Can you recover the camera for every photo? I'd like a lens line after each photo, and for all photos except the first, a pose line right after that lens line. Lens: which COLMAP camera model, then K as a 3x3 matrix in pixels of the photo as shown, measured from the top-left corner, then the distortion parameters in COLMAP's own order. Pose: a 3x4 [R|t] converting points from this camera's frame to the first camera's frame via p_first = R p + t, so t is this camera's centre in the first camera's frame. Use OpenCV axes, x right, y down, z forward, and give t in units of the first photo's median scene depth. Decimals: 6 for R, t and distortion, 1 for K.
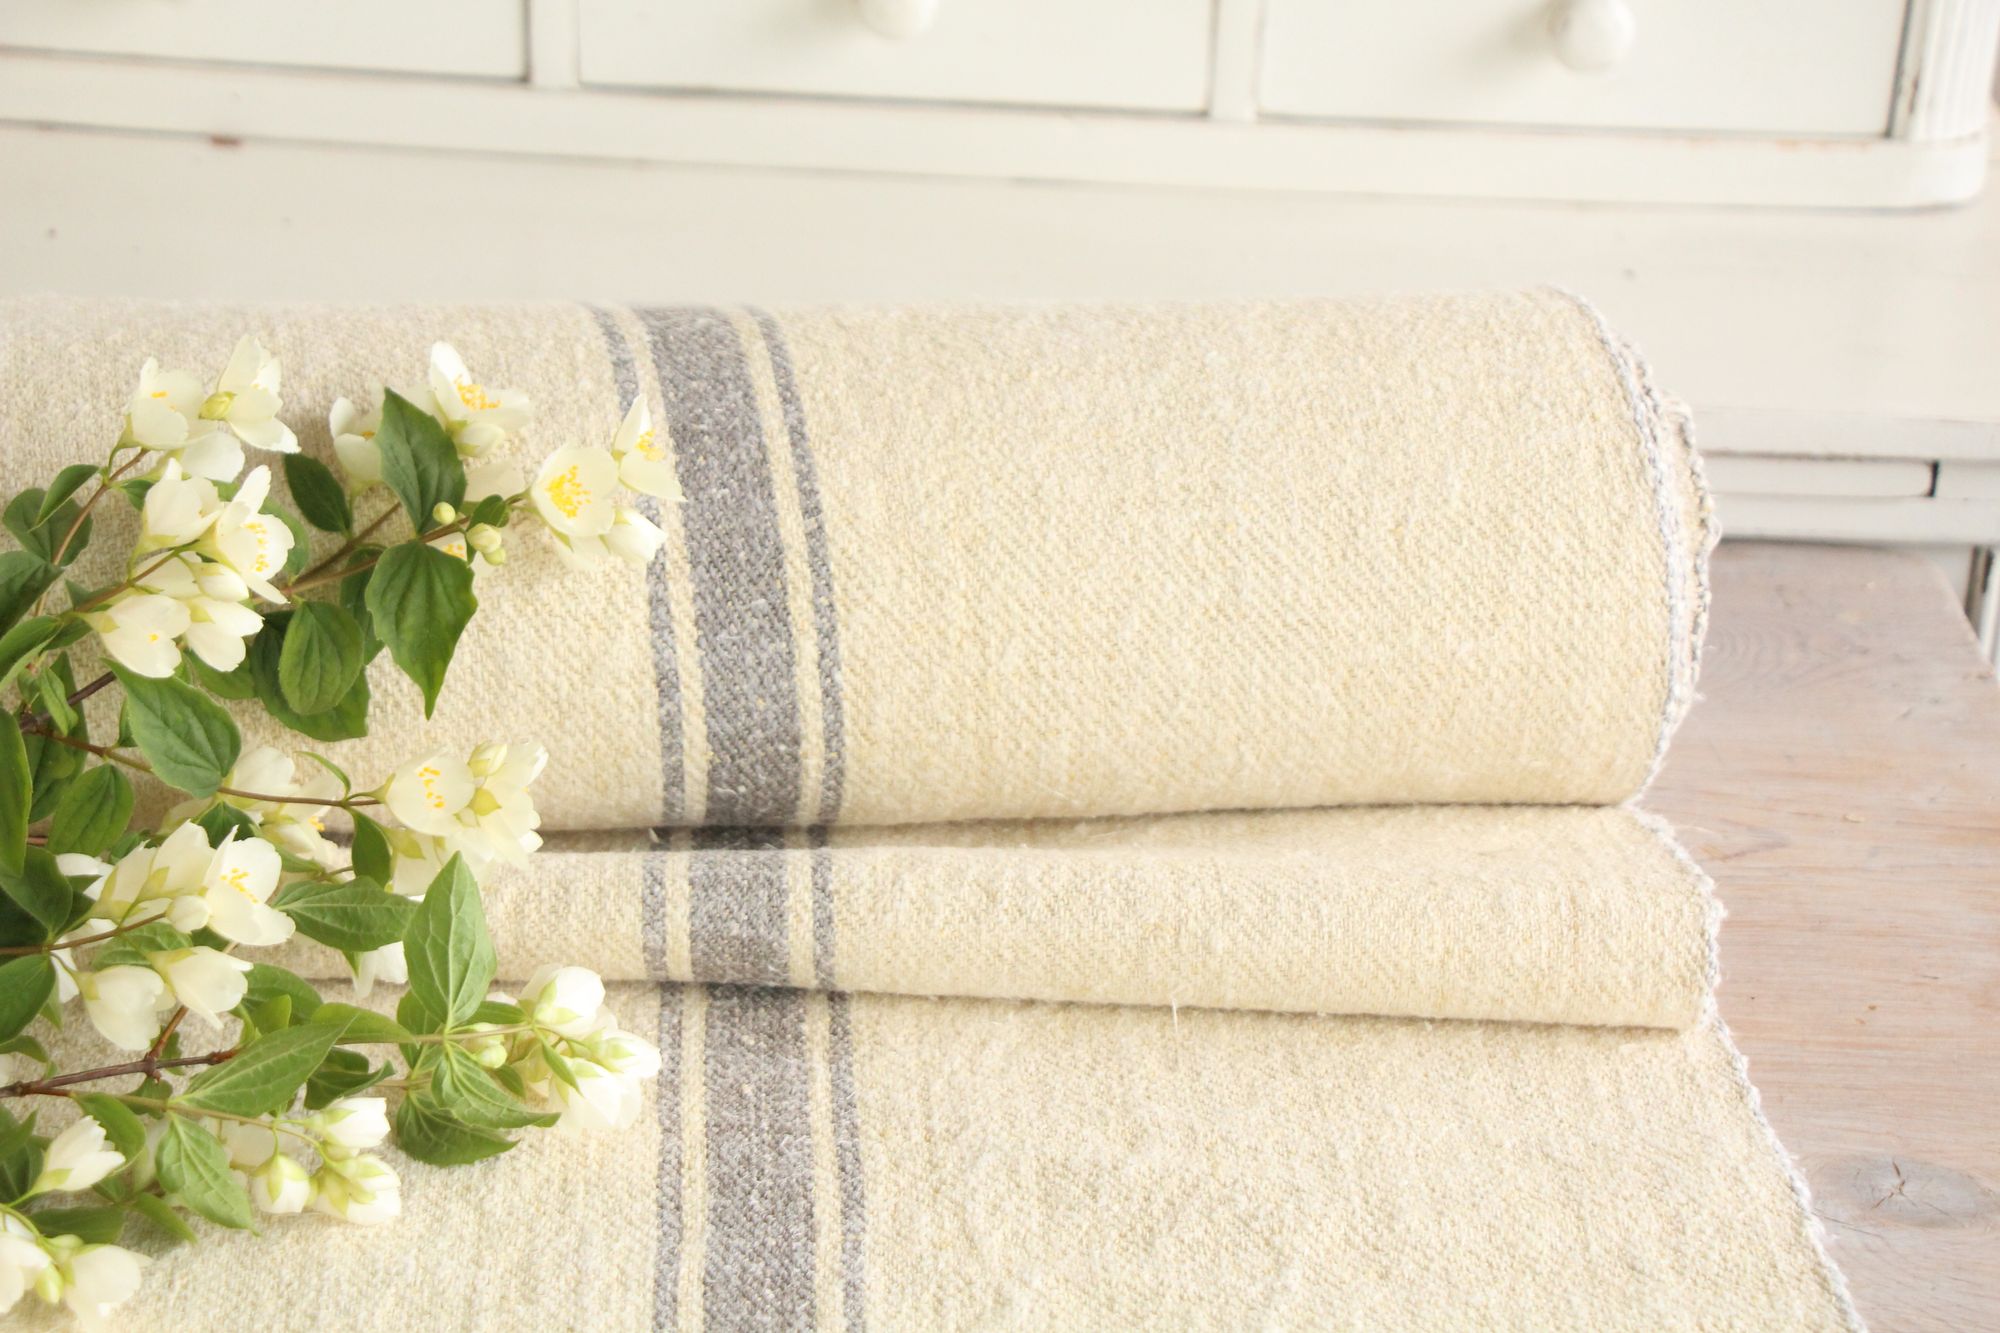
lens RADIAL K [[4311.4, 0, 1127.5], [0, 4311.4, 739.4], [0, 0, 1]] dist [0.263337, 0.000000]
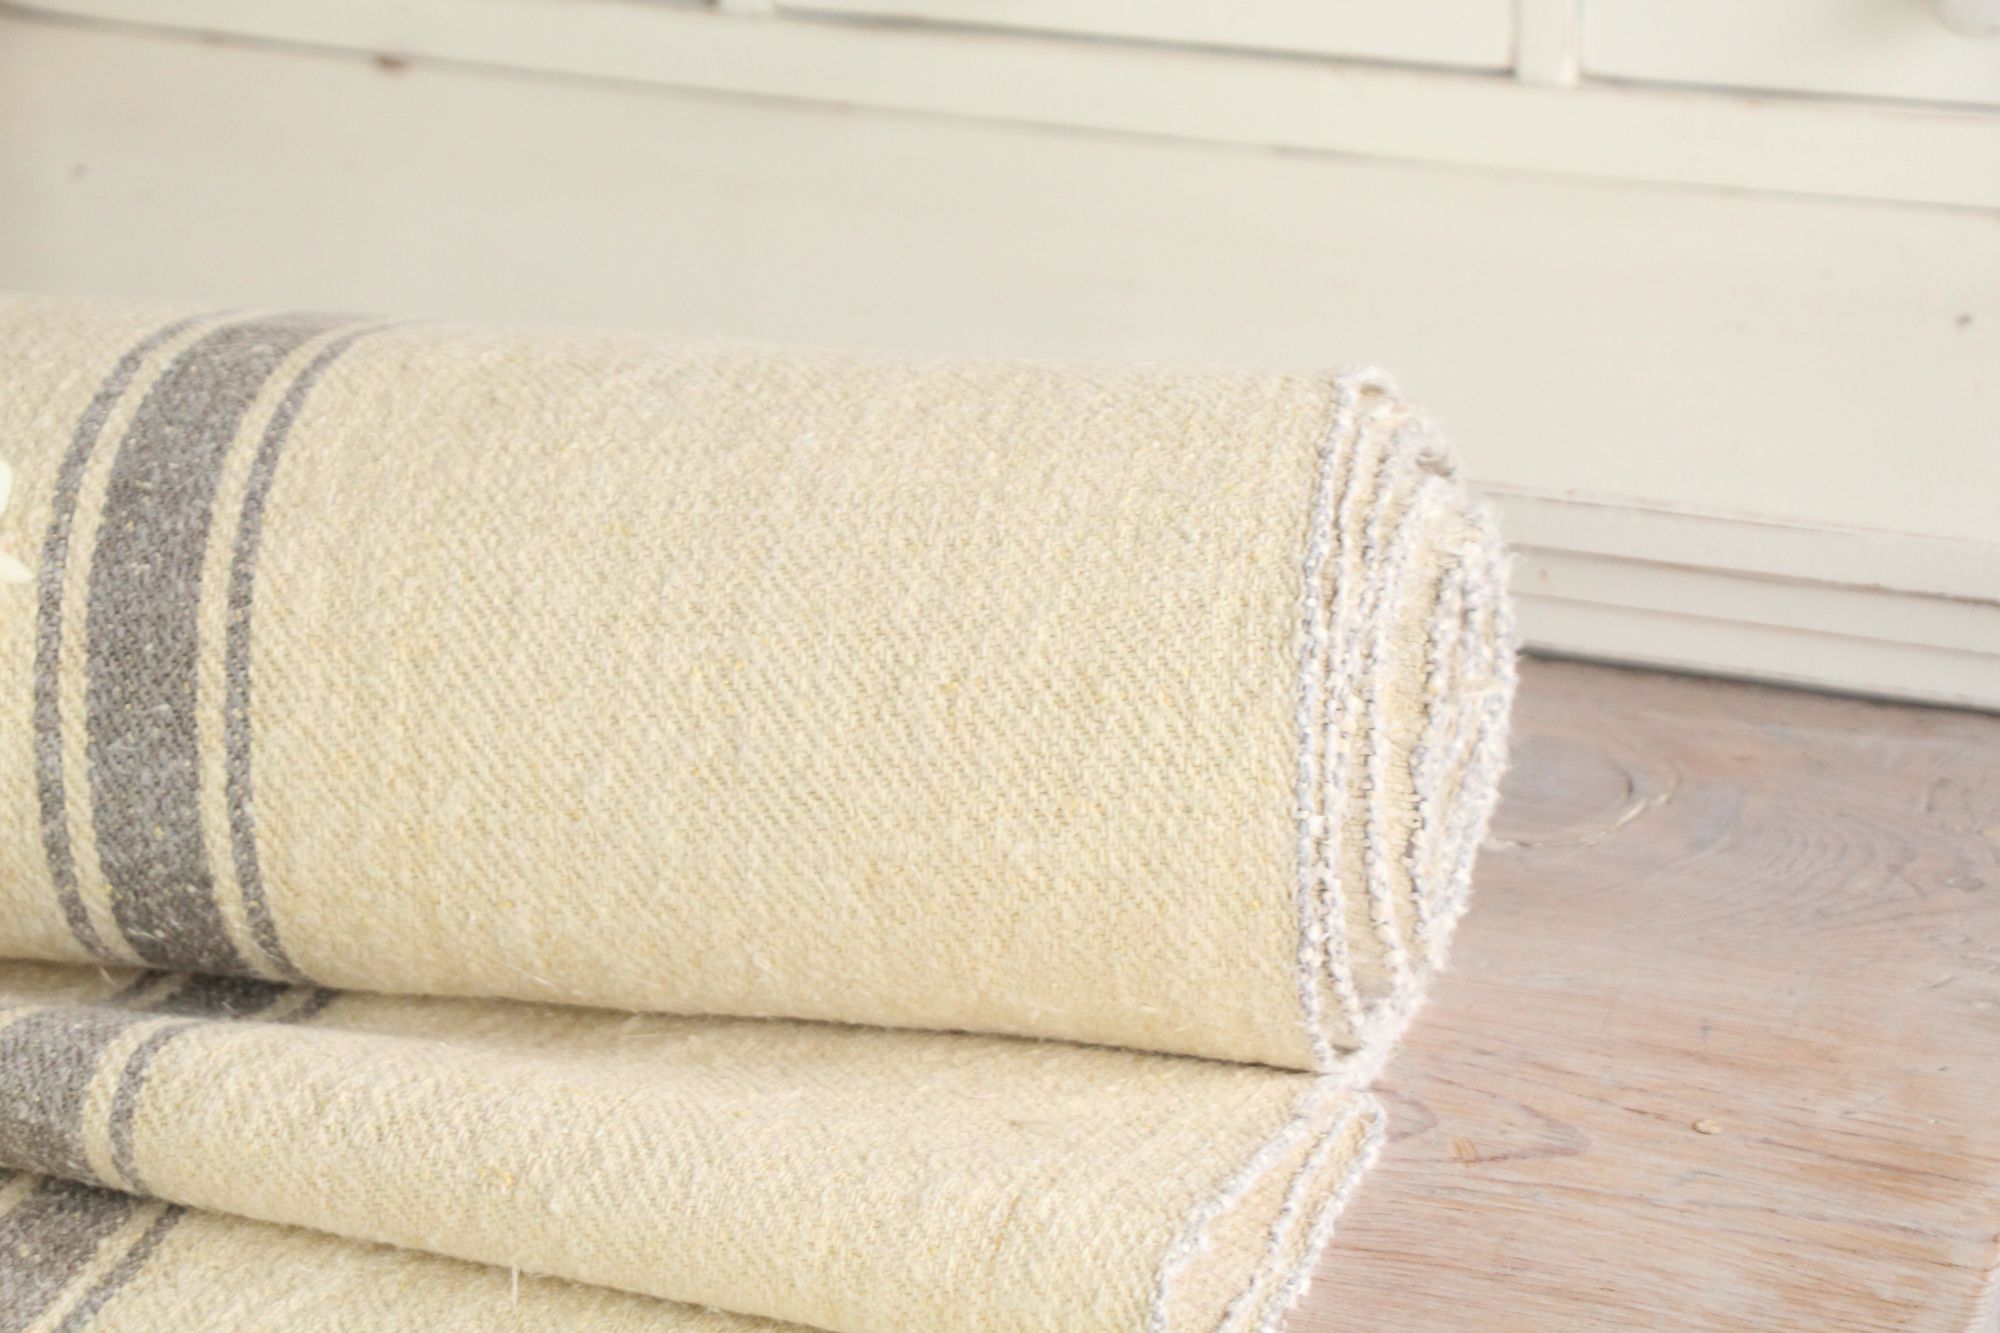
lens RADIAL K [[5324.6, 0, 1052.6], [0, 5324.6, 711.5], [0, 0, 1]] dist [0.351311, 0.000000]
pose [[0.902012, 0.093376, -0.421492, 0.483870], [-0.087653, 0.995605, 0.032982, -0.077986], [0.422719, 0.007195, 0.906232, 0.156897]]
